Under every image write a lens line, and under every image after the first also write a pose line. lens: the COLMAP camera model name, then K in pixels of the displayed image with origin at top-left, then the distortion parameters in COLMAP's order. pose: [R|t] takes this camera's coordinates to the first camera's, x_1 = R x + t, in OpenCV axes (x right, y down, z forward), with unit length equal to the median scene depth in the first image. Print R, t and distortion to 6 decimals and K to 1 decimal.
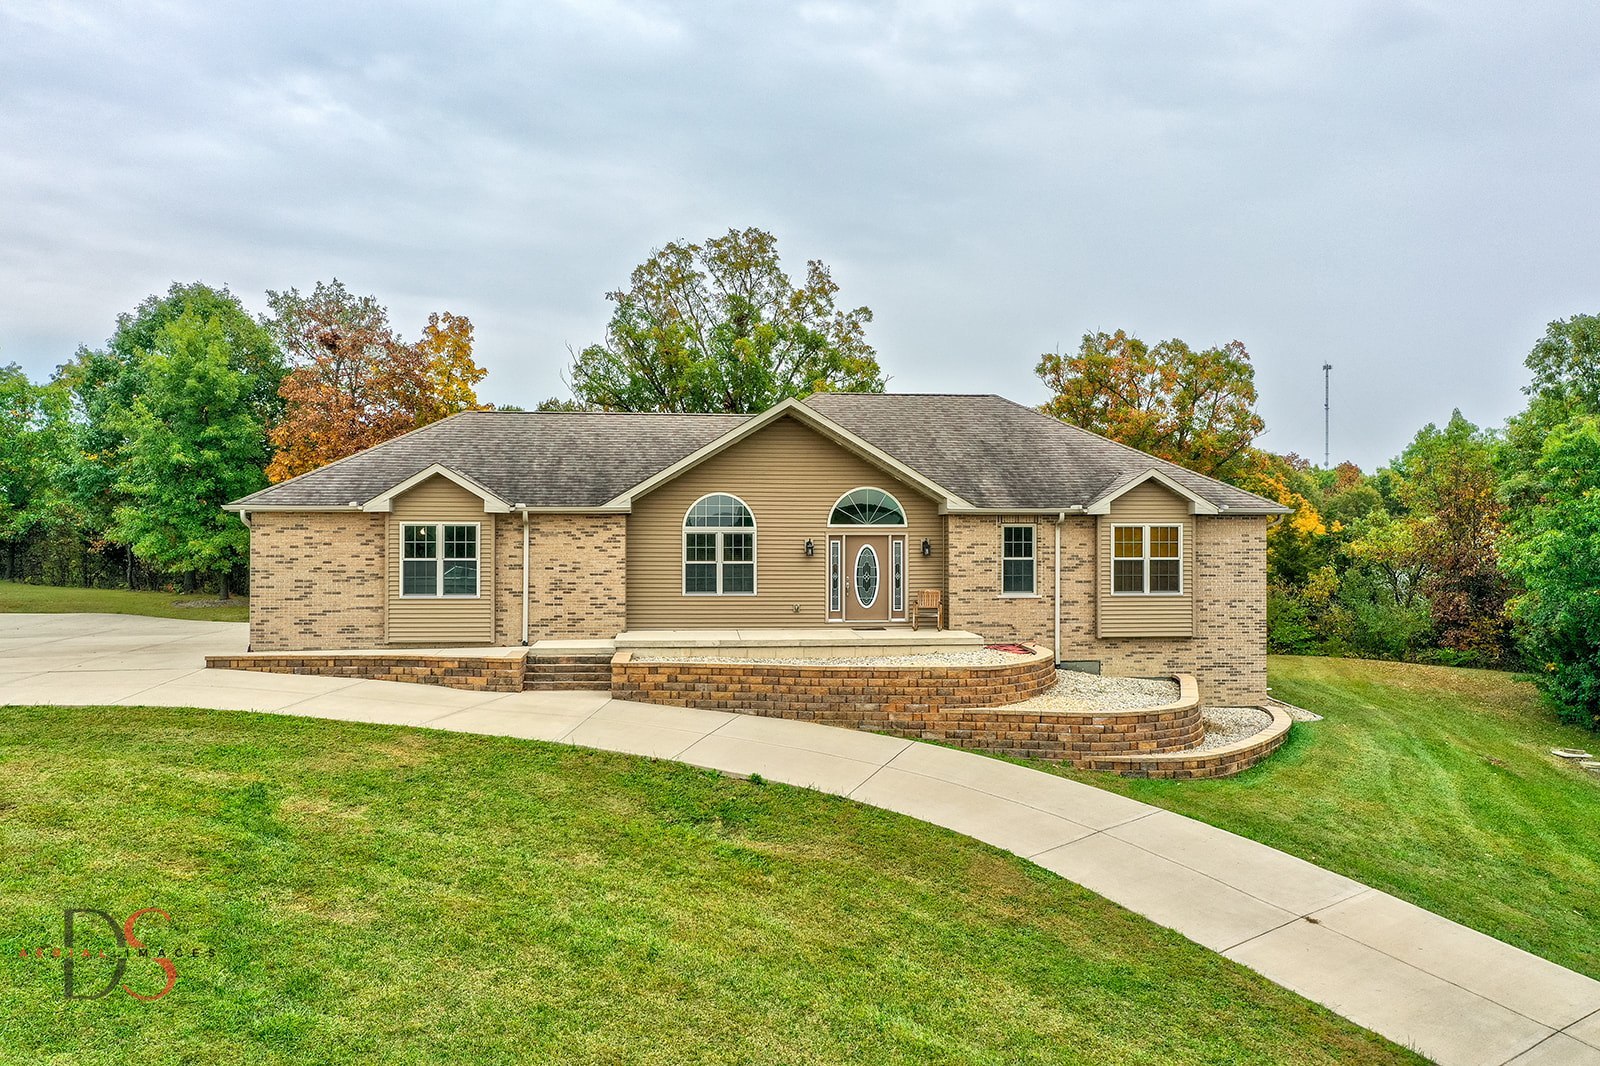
lens RADIAL K [[1299.5, 0, 805.7], [0, 1299.5, 535.0], [0, 0, 1]] dist [0.043868, 0.026623]
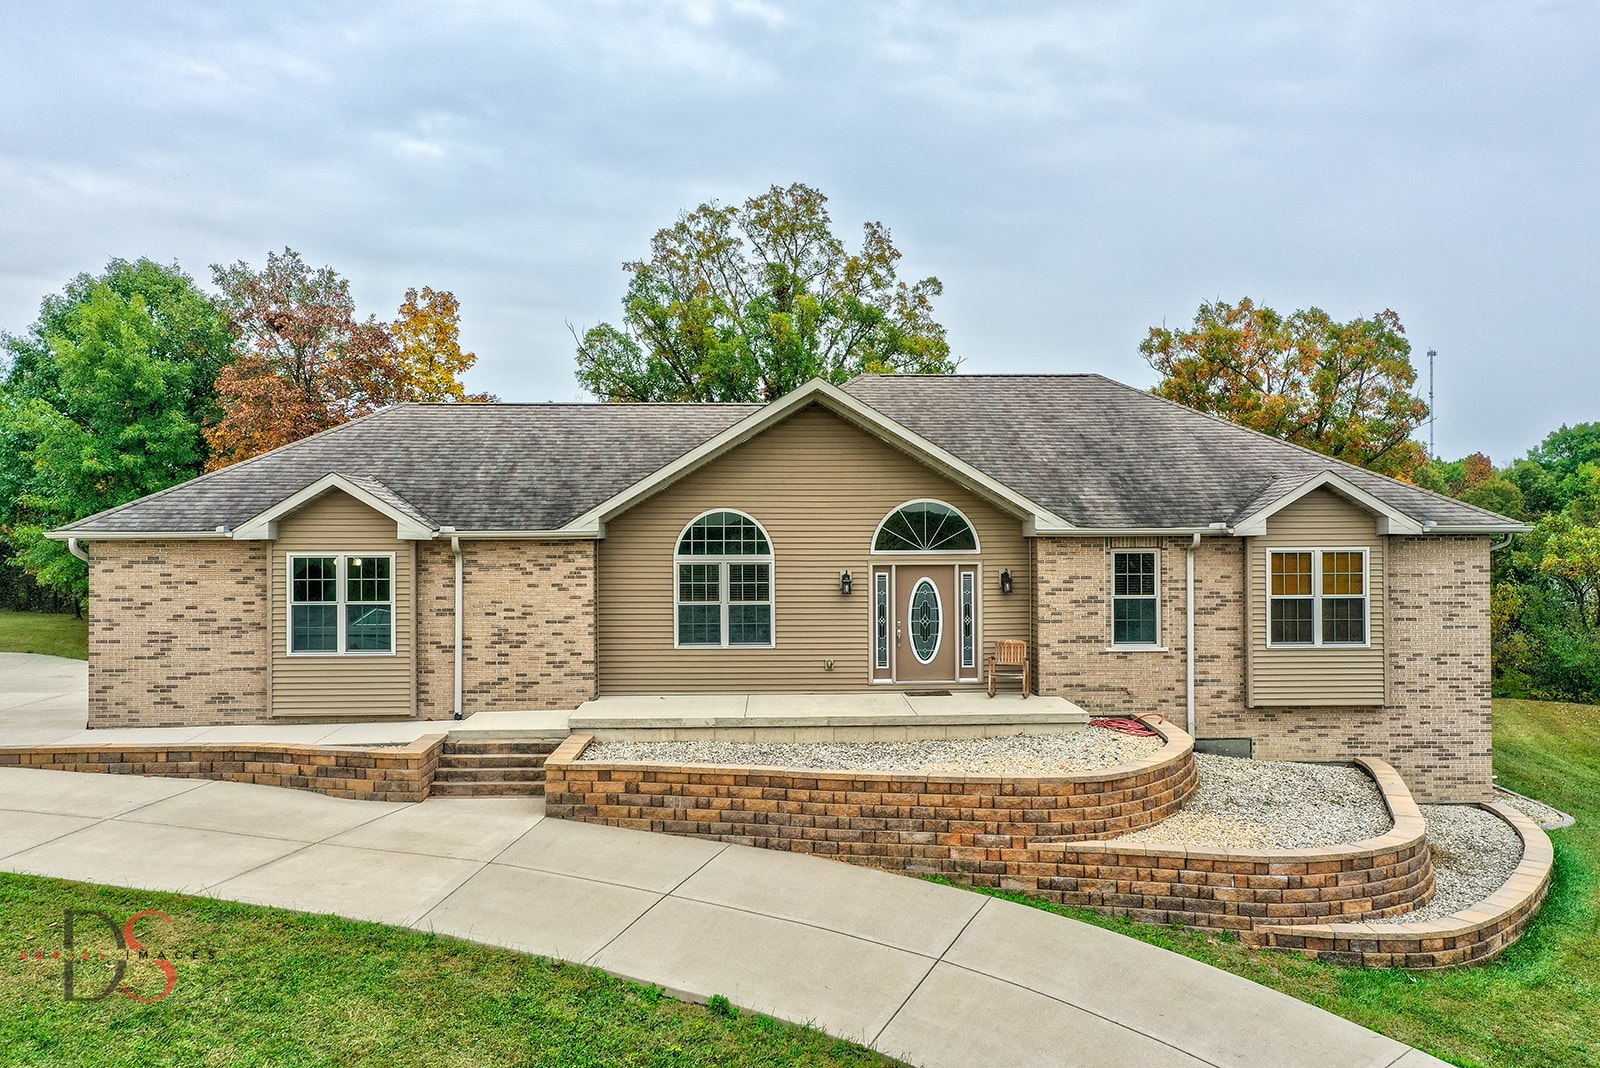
lens RADIAL K [[1299.5, 0, 793.1], [0, 1299.5, 534.8], [0, 0, 1]] dist [0.043868, 0.026623]
pose [[0.997414, -0.004374, -0.071736, 0.025470], [0.004594, 0.999985, 0.002909, -0.019418], [0.071723, -0.003231, 0.997419, 0.261192]]
